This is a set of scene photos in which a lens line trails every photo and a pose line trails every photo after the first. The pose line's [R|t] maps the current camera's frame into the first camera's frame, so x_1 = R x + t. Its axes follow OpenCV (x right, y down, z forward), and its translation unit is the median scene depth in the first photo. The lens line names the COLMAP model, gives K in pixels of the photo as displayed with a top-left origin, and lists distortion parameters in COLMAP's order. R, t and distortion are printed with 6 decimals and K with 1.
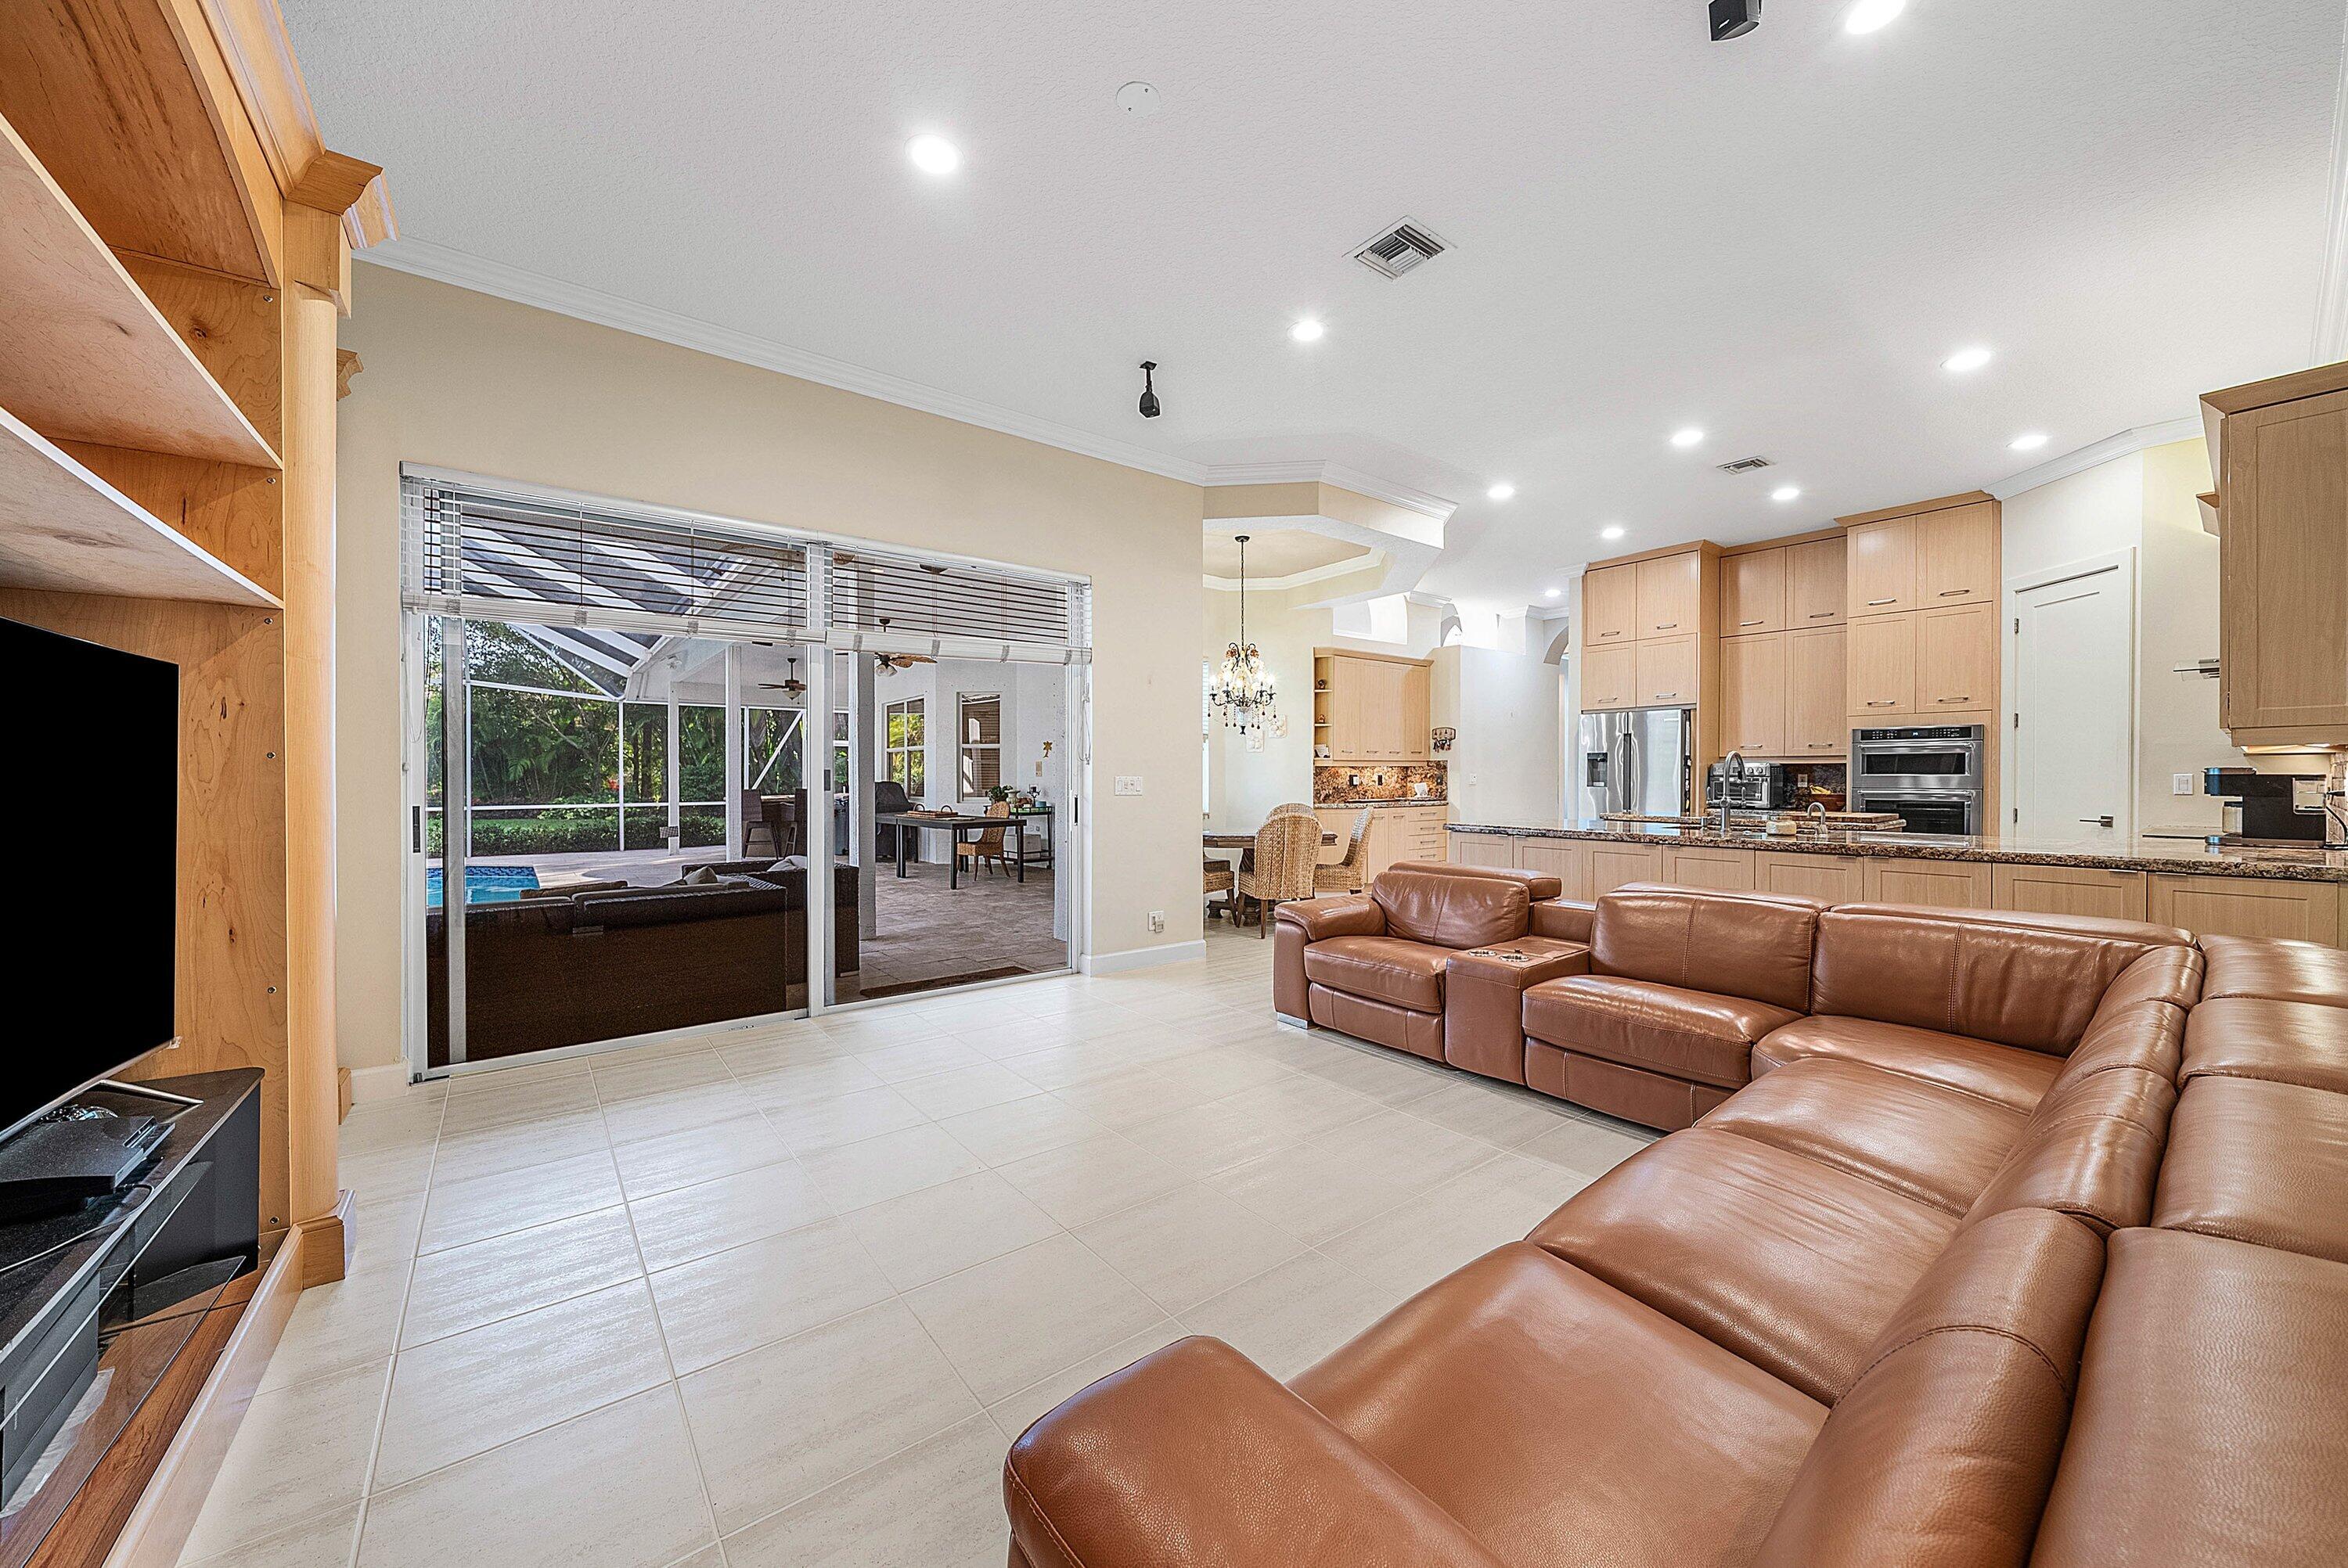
lens RADIAL K [[848.6, 0, 1173.1], [0, 848.6, 779.5], [0, 0, 1]] dist [-0.001072, -0.000125]
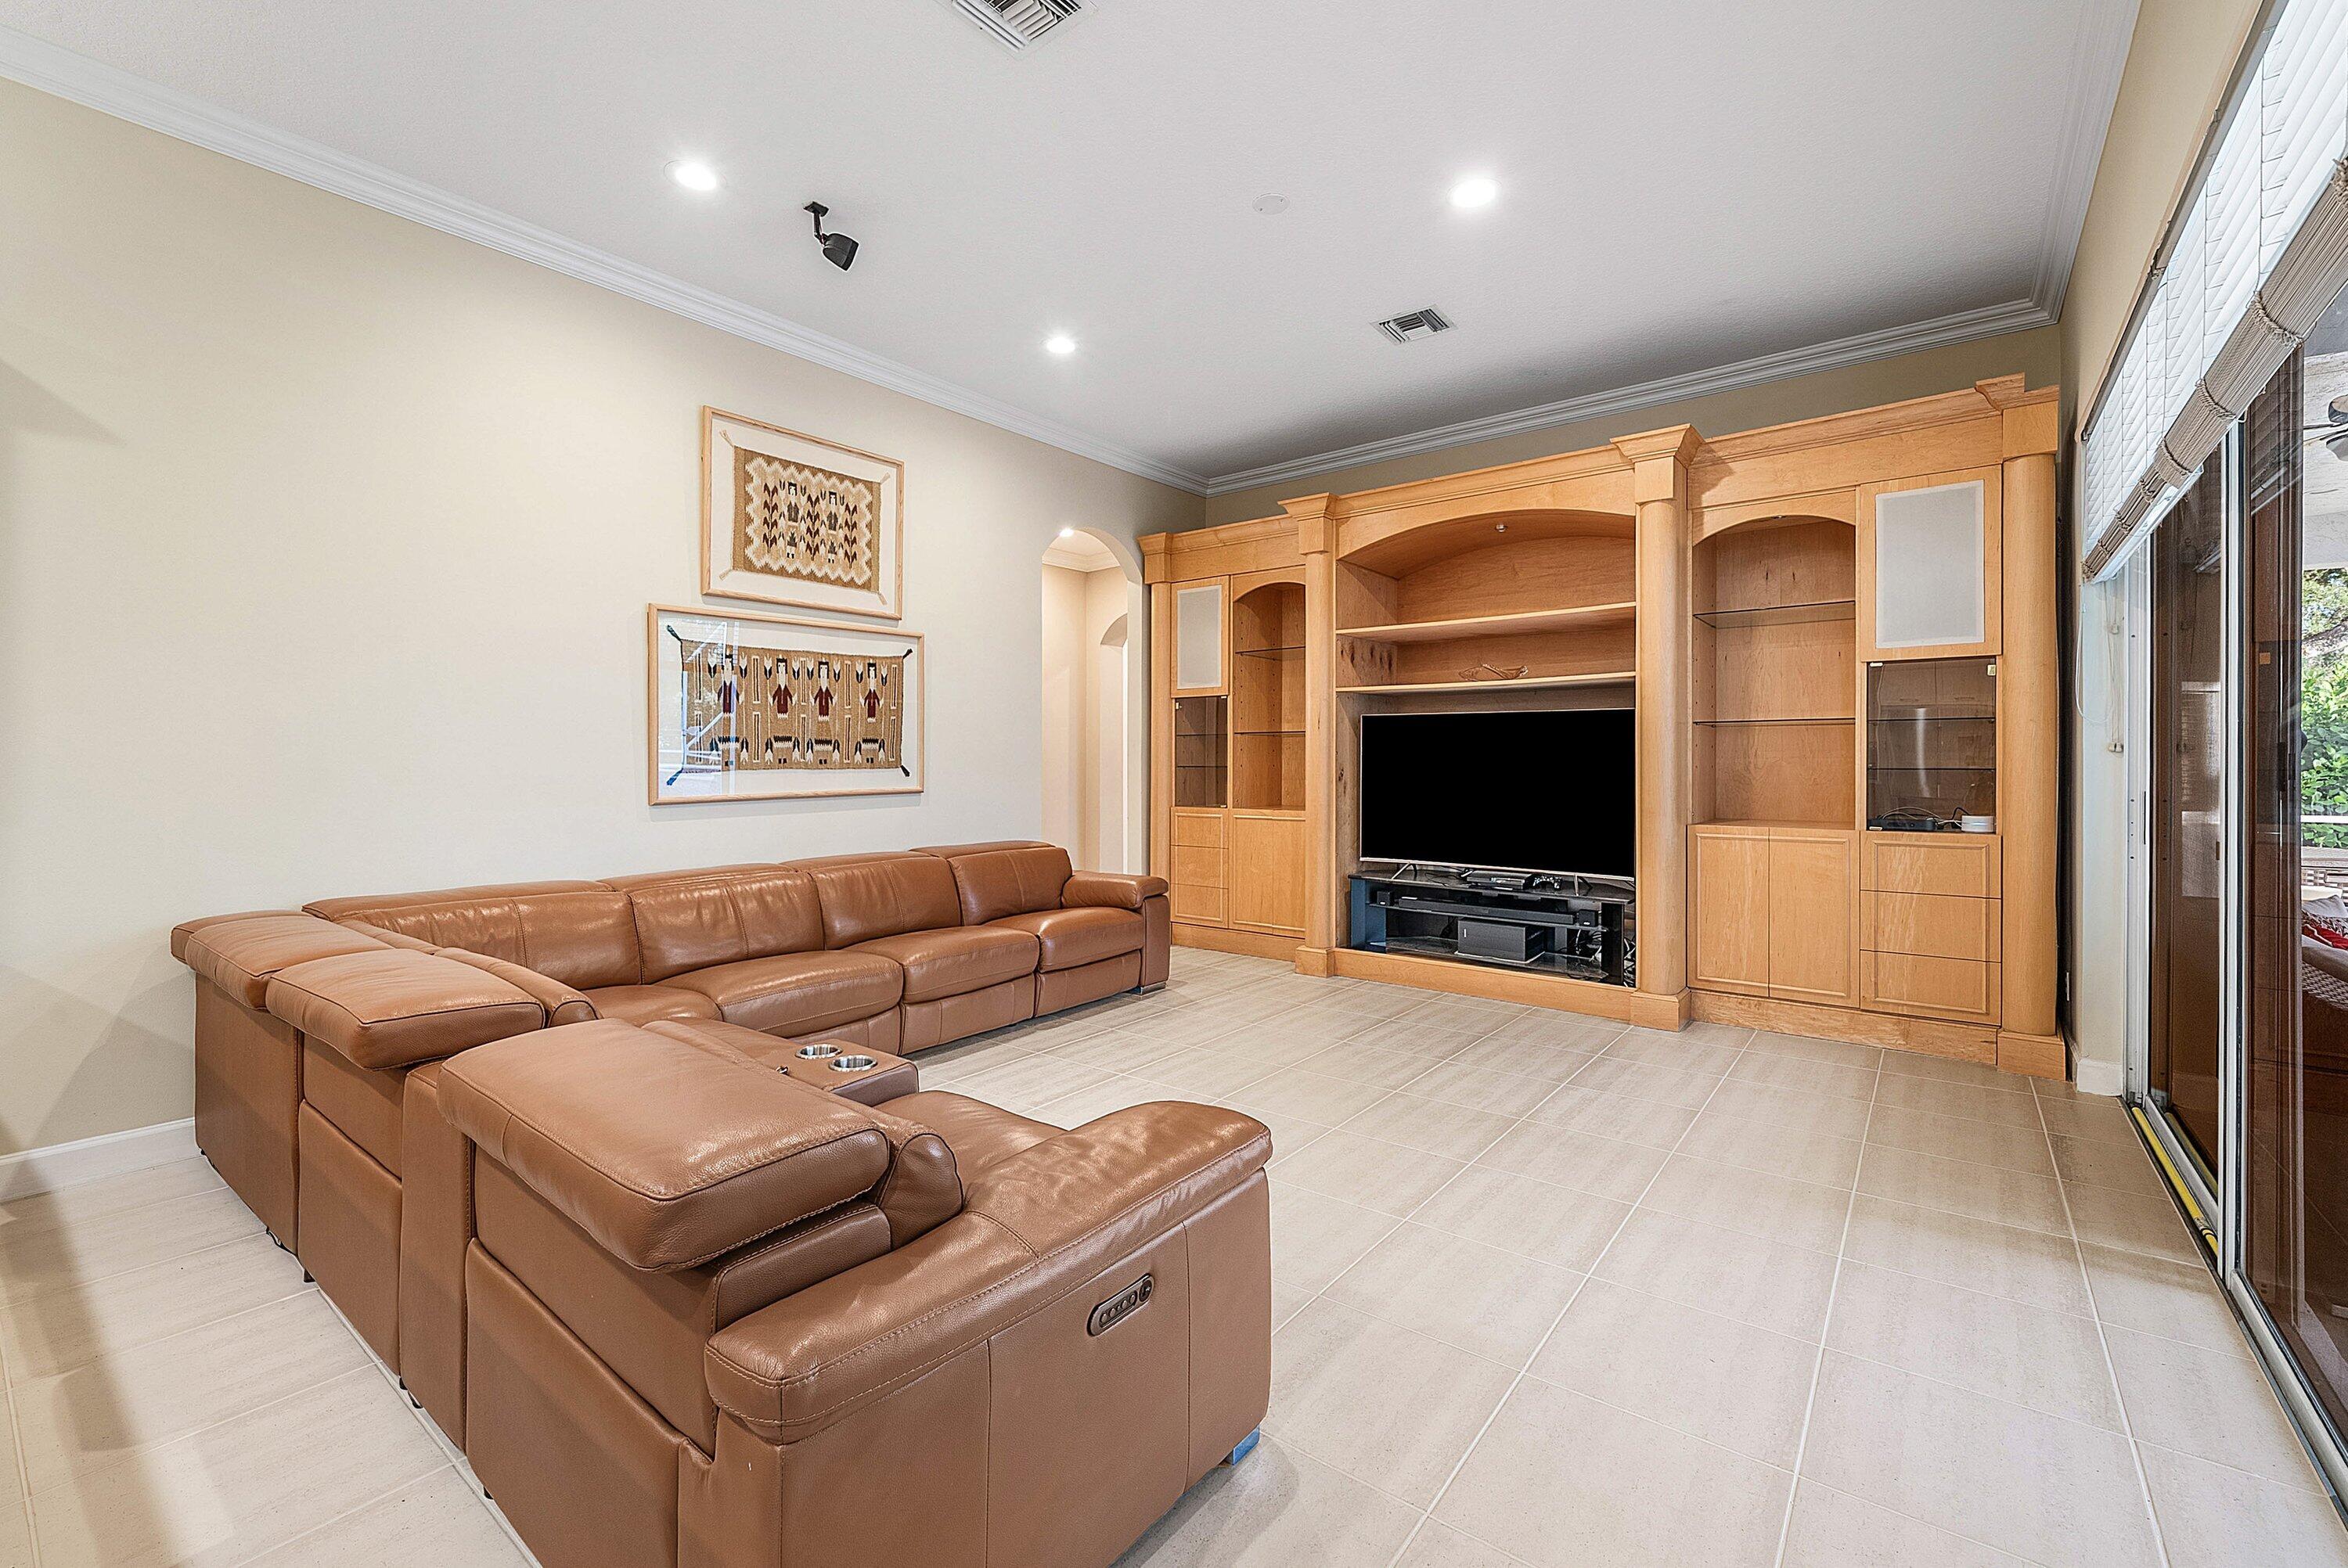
lens RADIAL K [[965.5, 0, 1177.1], [0, 965.5, 763.8], [0, 0, 1]] dist [-0.003995, -0.000068]
pose [[-0.970144, 0.004612, -0.242485, 0.160745], [0.003195, 0.999975, 0.006236, -0.002963], [0.242508, 0.005275, -0.970135, 0.896982]]
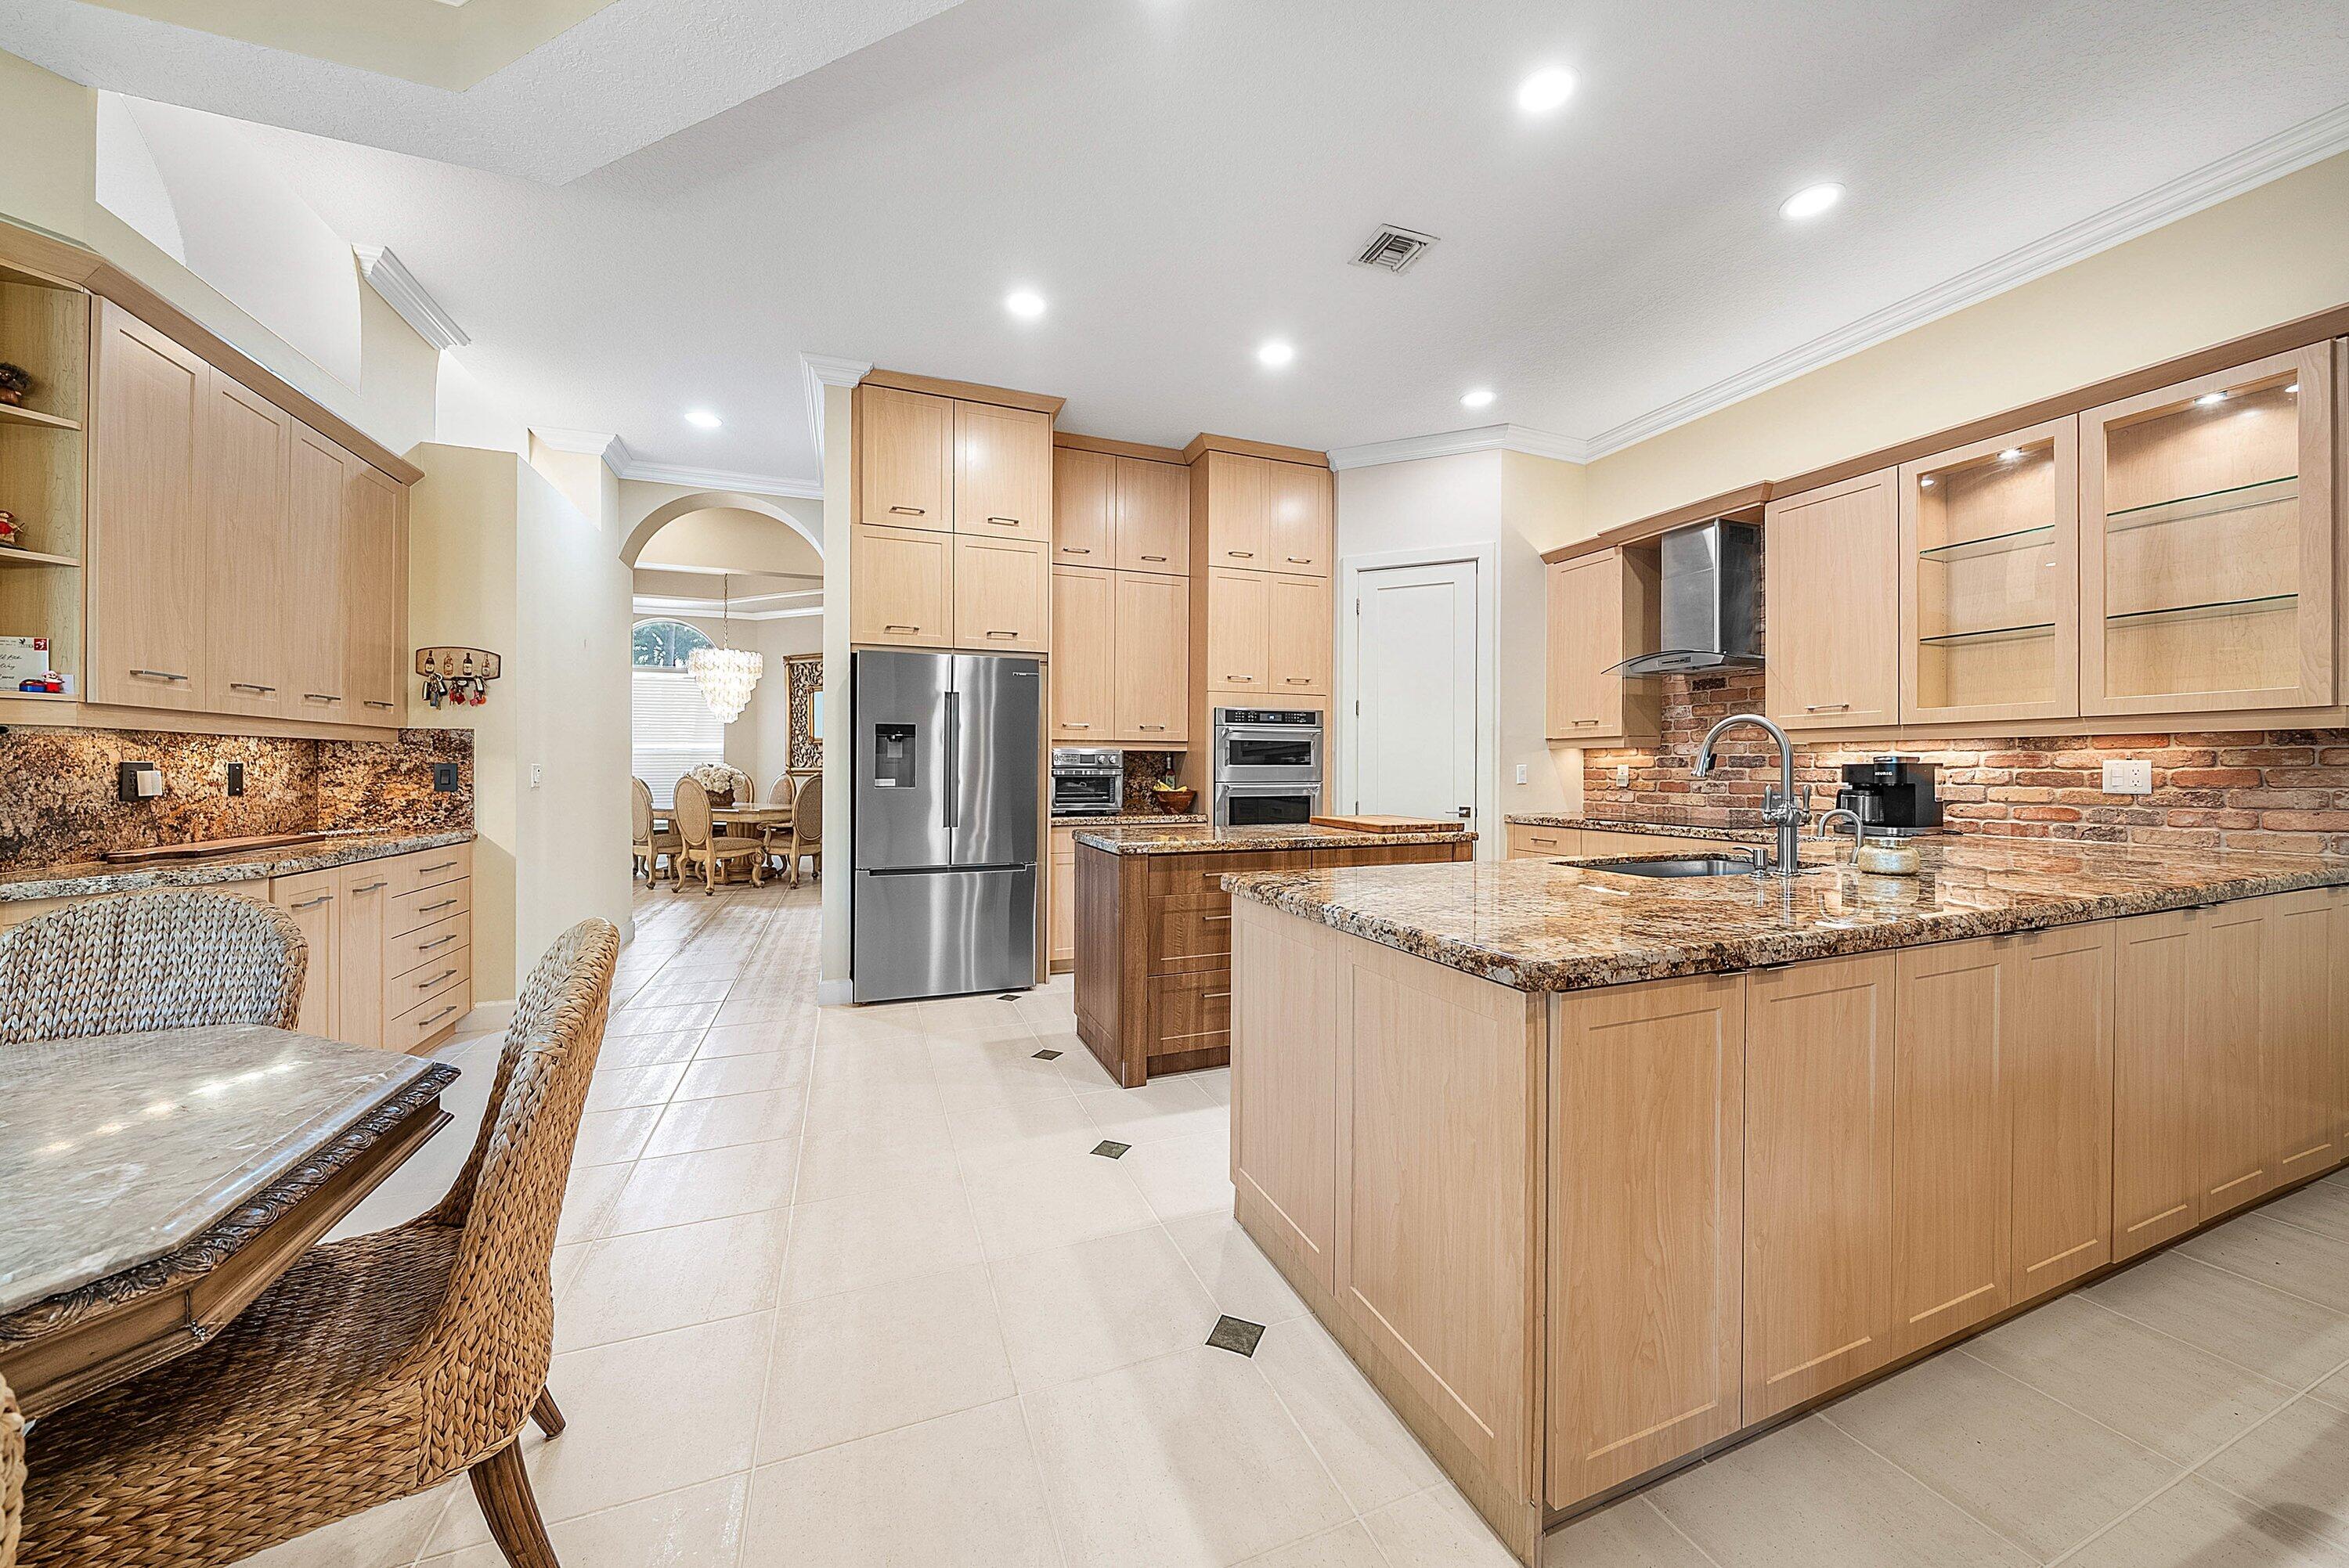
lens RADIAL K [[815.6, 0, 1176.7], [0, 815.6, 765.9], [0, 0, 1]] dist [-0.001229, -0.000117]
pose [[0.278732, 0.004353, 0.960359, 0.064696], [0.005814, 0.999964, -0.006220, -0.001072], [-0.960351, 0.007317, 0.278696, 0.843522]]
